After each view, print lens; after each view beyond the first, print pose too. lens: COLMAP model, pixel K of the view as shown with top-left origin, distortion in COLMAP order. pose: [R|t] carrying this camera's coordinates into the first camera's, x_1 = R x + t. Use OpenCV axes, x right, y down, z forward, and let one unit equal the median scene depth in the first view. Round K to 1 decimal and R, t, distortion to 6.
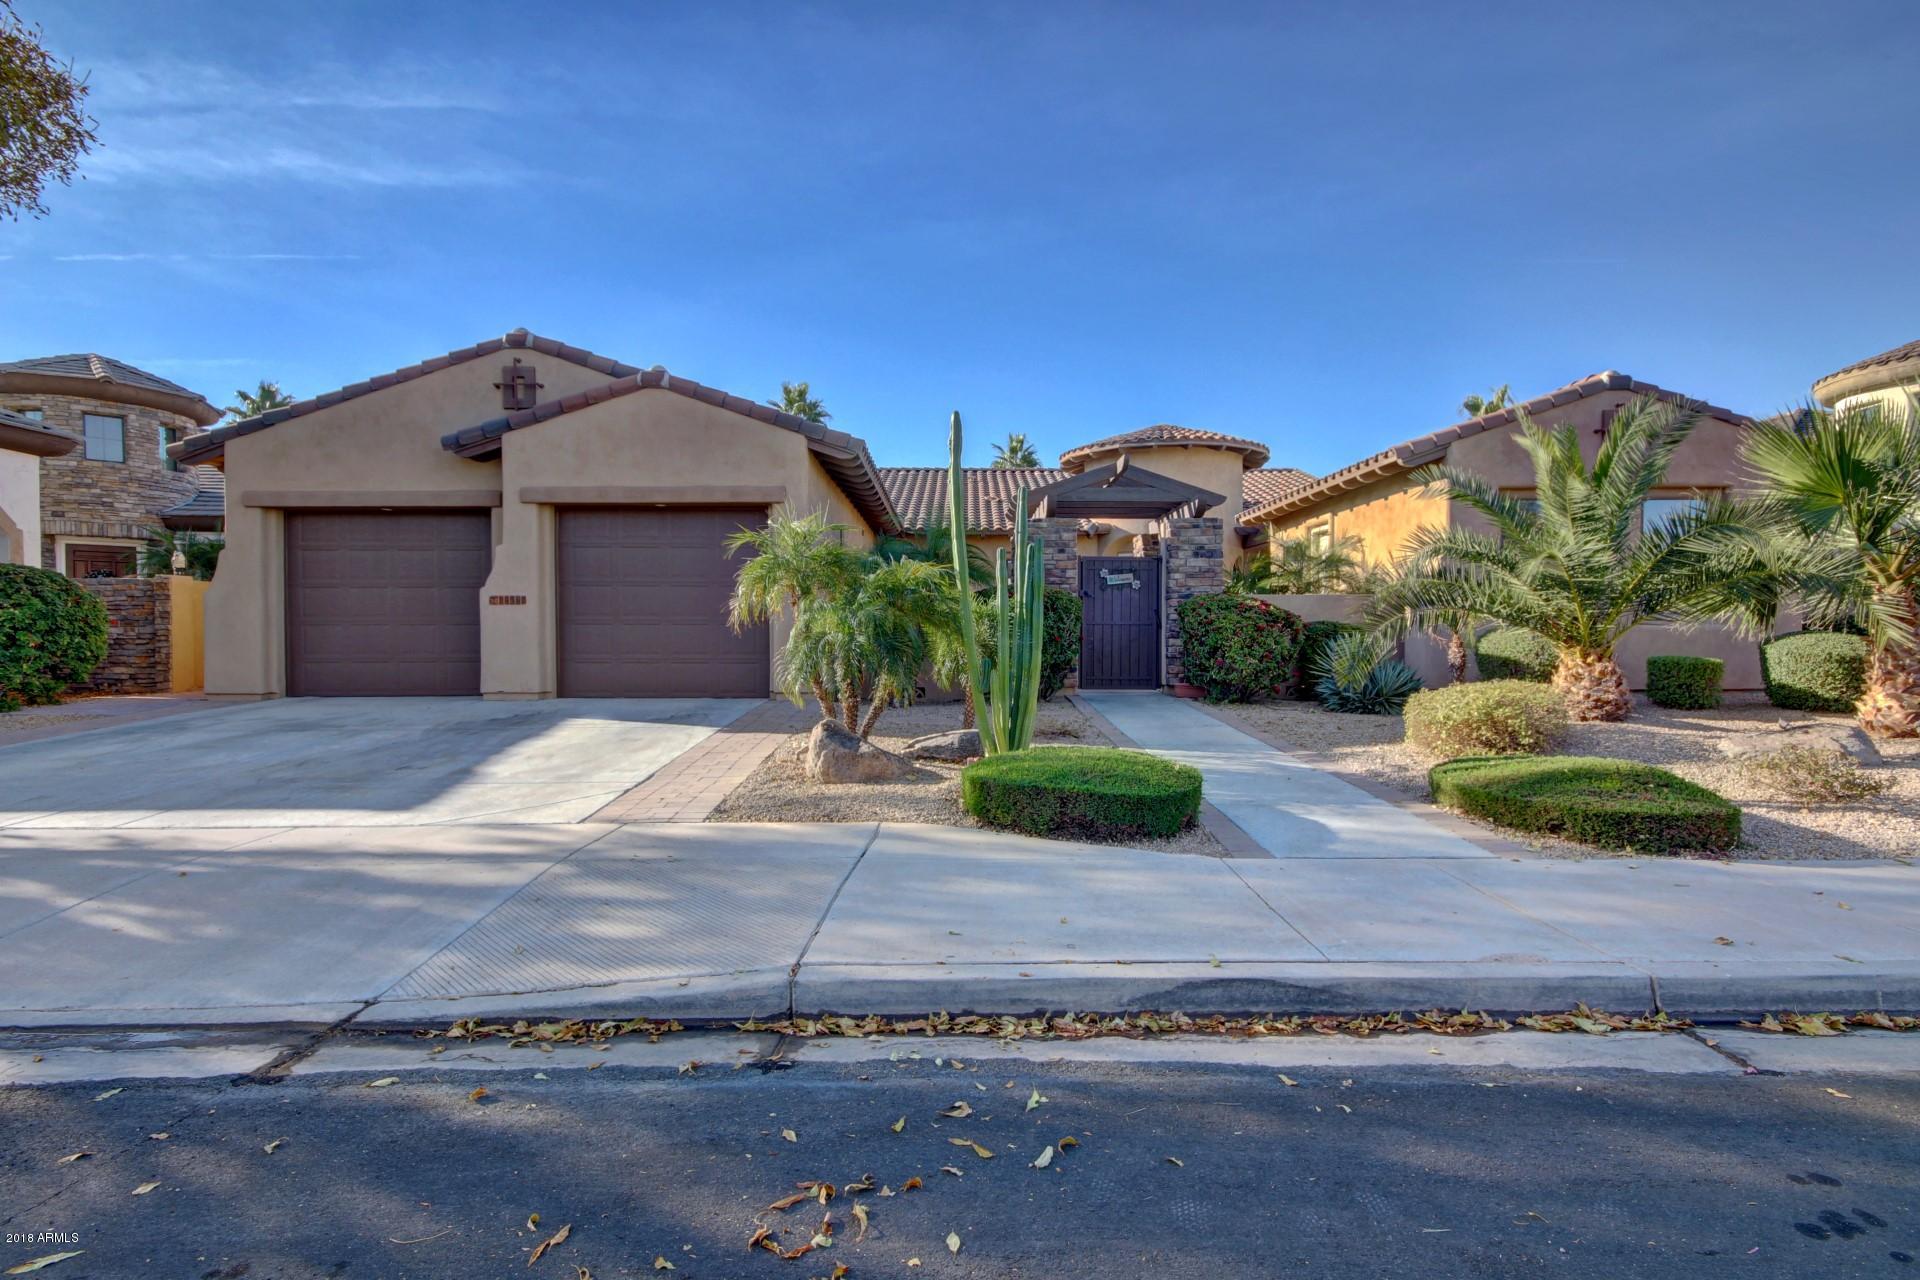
lens RADIAL K [[994.4, 0, 961.9], [0, 994.4, 648.1], [0, 0, 1]] dist [0.021625, -0.003268]
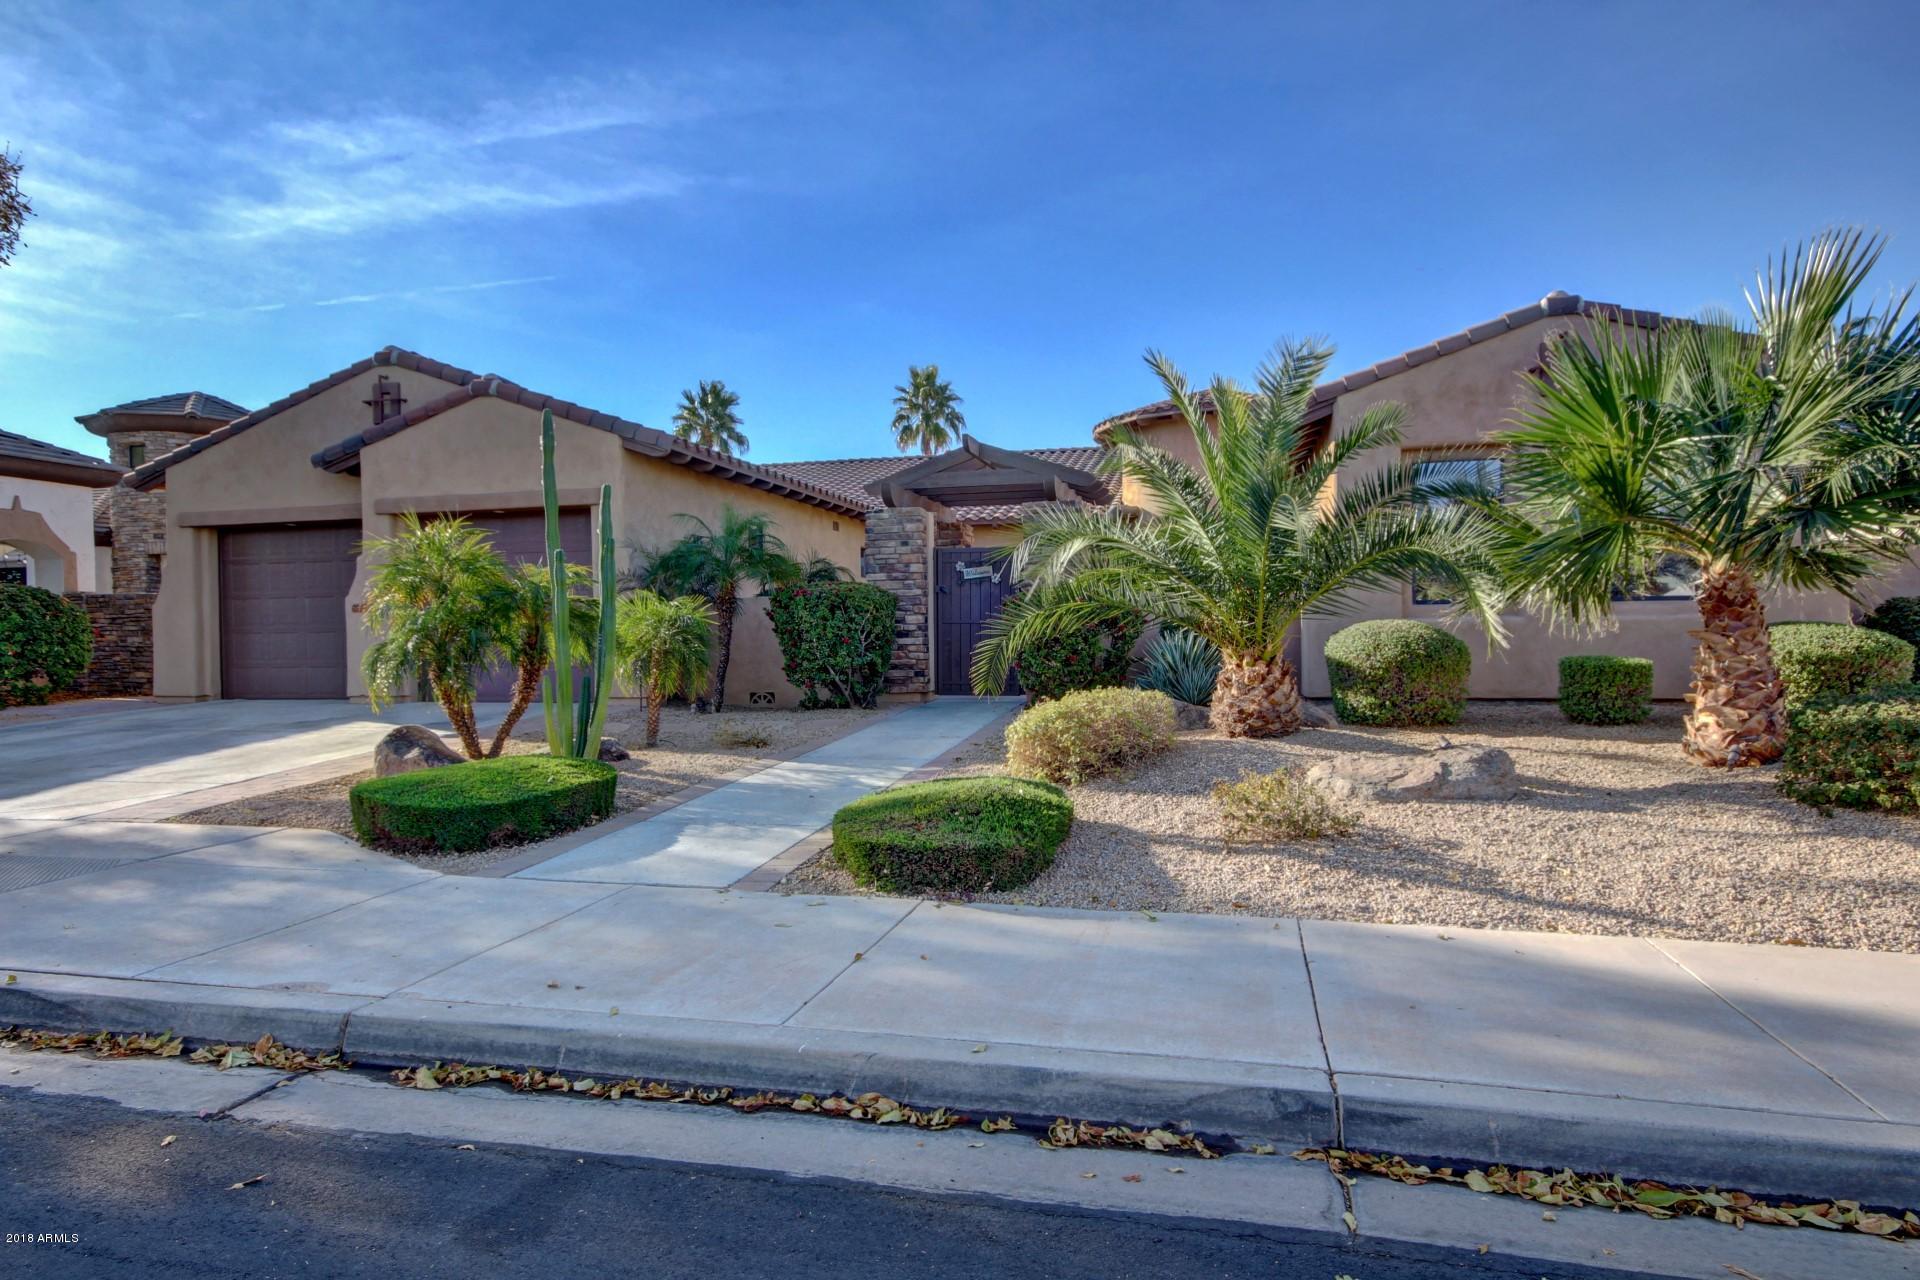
lens RADIAL K [[1102.1, 0, 960.7], [0, 1102.1, 623.7], [0, 0, 1]] dist [0.010816, 0.000371]
pose [[0.966214, -0.012310, -0.257448, 0.428811], [0.006355, 0.999693, -0.023948, 0.000139], [0.257664, 0.021503, 0.965995, 0.047410]]
